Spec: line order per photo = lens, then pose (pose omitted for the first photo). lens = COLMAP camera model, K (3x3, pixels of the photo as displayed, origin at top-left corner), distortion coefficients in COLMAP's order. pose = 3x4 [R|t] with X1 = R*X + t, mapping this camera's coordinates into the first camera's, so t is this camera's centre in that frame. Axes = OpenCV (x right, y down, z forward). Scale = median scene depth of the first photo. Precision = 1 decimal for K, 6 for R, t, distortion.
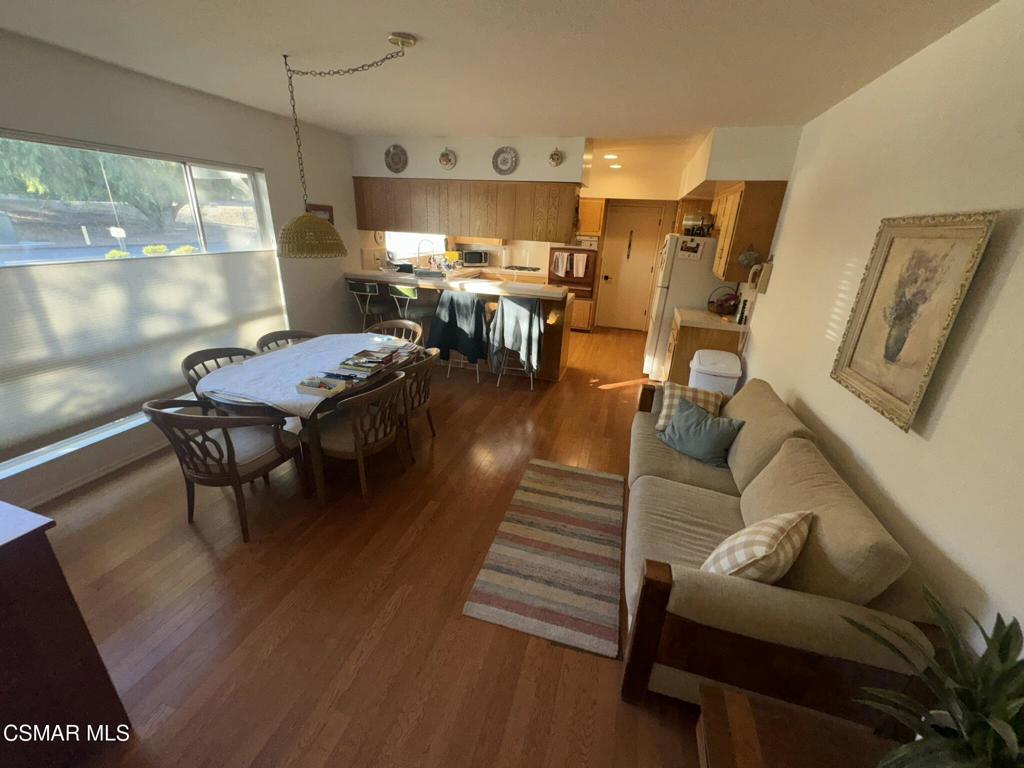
lens RADIAL K [[408.9, 0, 511.2], [0, 408.9, 382.7], [0, 0, 1]] dist [-0.010140, 0.001066]
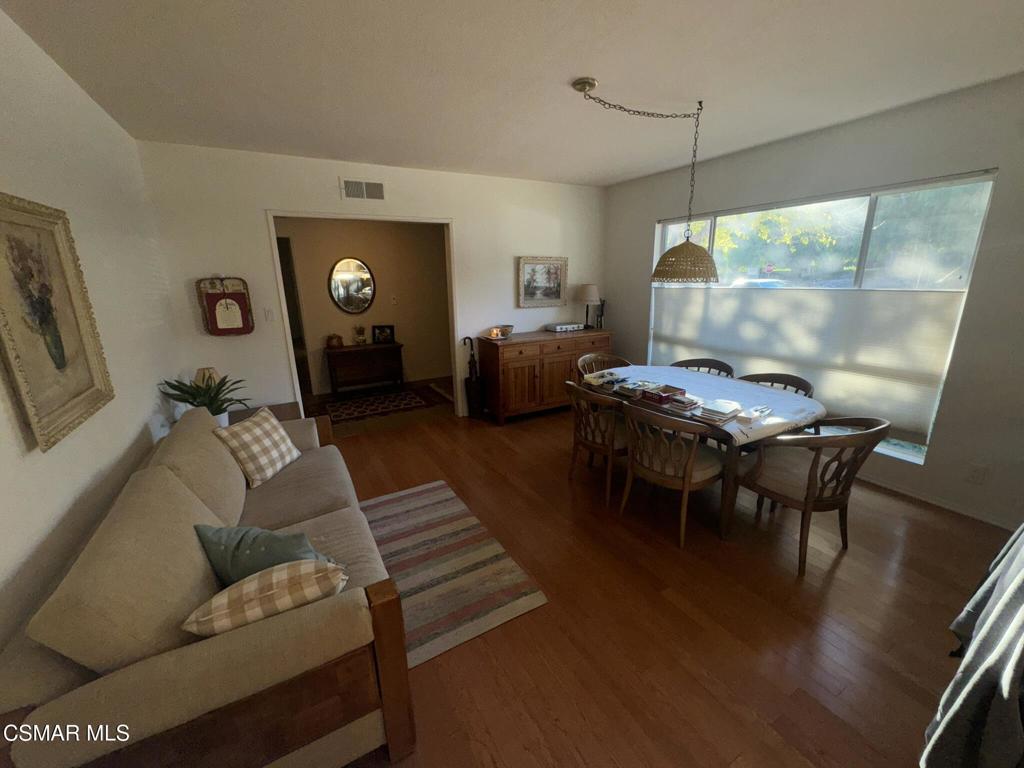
lens RADIAL K [[408.9, 0, 518.8], [0, 408.9, 382.3], [0, 0, 1]] dist [-0.010140, 0.001066]
pose [[-0.686501, 0.147149, -0.712084, 0.737808], [-0.284268, 0.847057, 0.449096, -0.570142], [0.669260, 0.510727, -0.539675, 1.766403]]
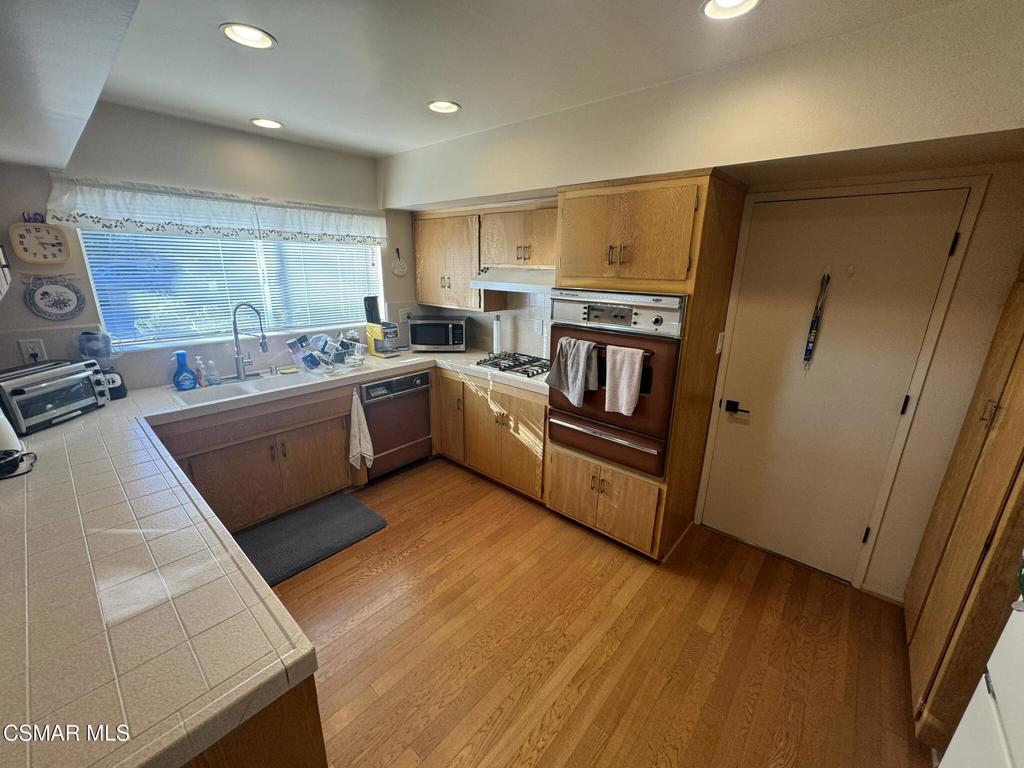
lens RADIAL K [[408.9, 0, 514.3], [0, 408.9, 382.4], [0, 0, 1]] dist [-0.010140, 0.001066]
pose [[0.910035, 0.093881, -0.403761, 0.220396], [-0.137075, 0.987375, -0.079373, -0.245321], [0.391213, 0.127578, 0.911415, 0.660995]]
